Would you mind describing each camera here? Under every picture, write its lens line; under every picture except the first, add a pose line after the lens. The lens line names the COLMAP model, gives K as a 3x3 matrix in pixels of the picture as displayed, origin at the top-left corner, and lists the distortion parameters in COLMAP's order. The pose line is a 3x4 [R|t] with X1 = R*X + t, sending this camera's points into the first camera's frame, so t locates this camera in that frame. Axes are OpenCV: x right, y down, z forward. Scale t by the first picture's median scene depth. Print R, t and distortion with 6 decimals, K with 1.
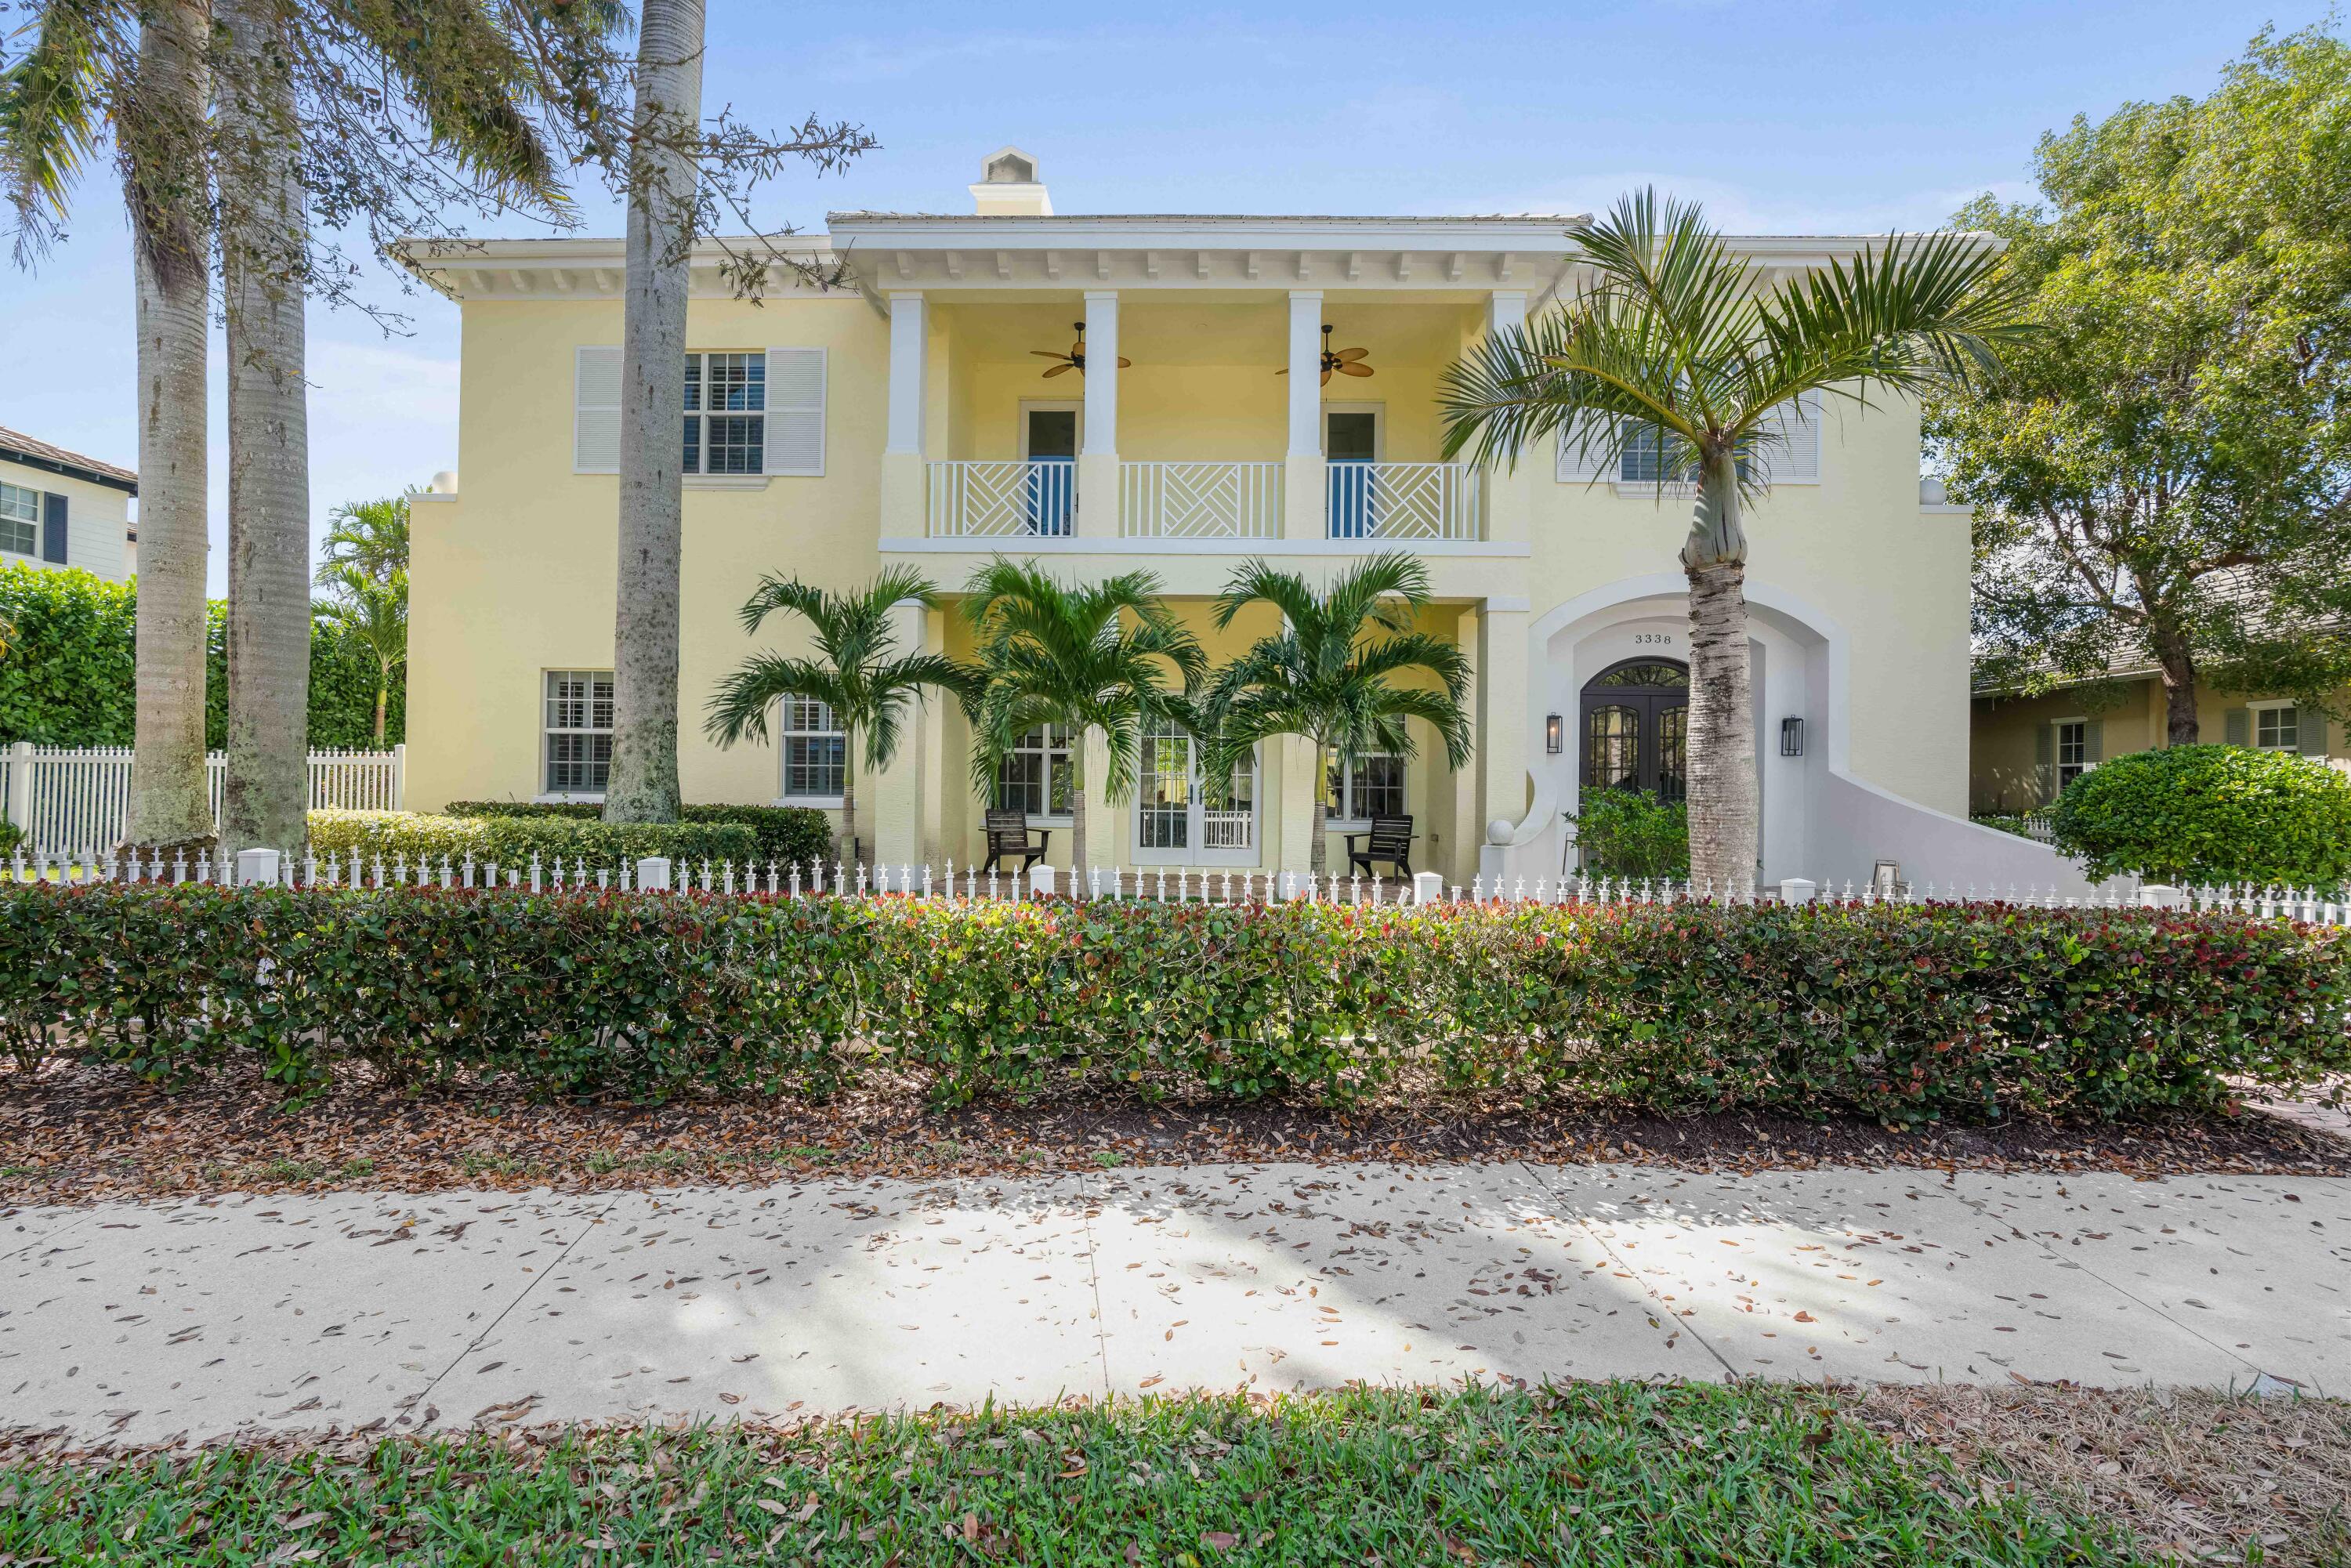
lens RADIAL K [[1044.5, 0, 1196.8], [0, 1044.5, 778.9], [0, 0, 1]] dist [-0.011197, 0.005441]
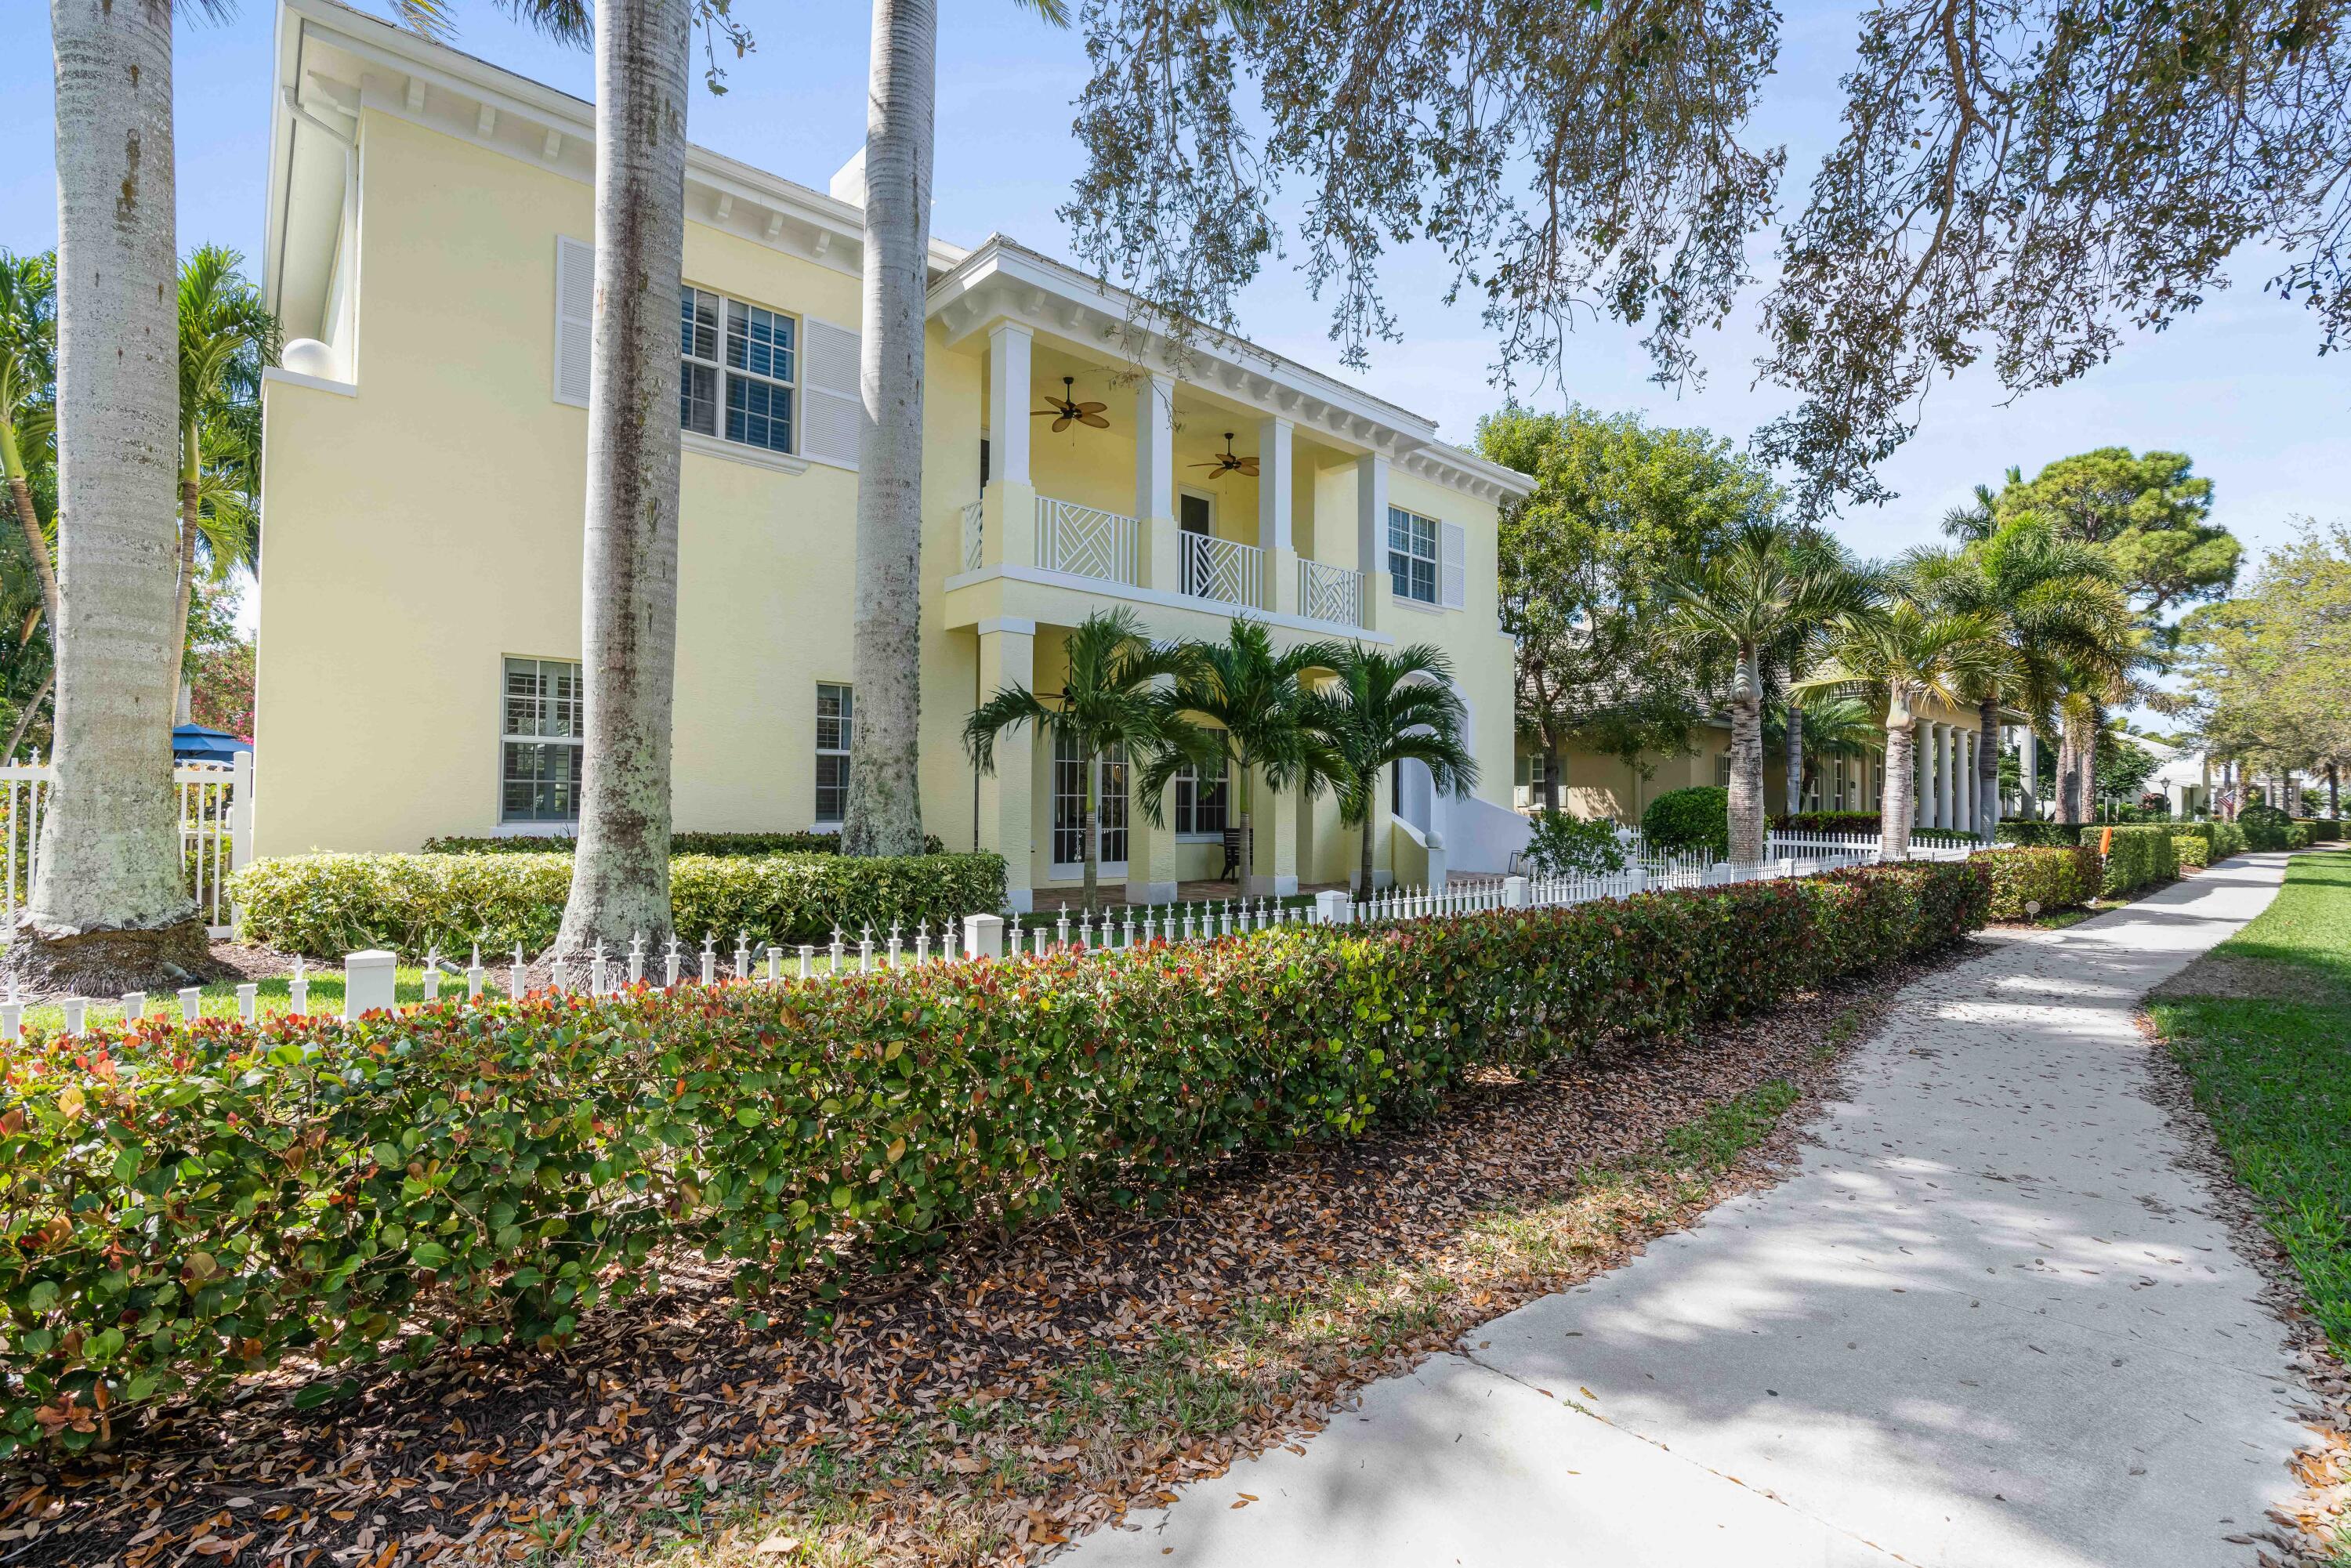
lens RADIAL K [[1044.5, 0, 1171.9], [0, 1044.5, 784.6], [0, 0, 1]] dist [-0.011197, 0.005441]
pose [[0.738052, 0.002989, 0.674737, -0.770748], [-0.004340, 0.999991, 0.000317, -0.015603], [-0.674730, -0.003163, 0.738058, 0.132692]]
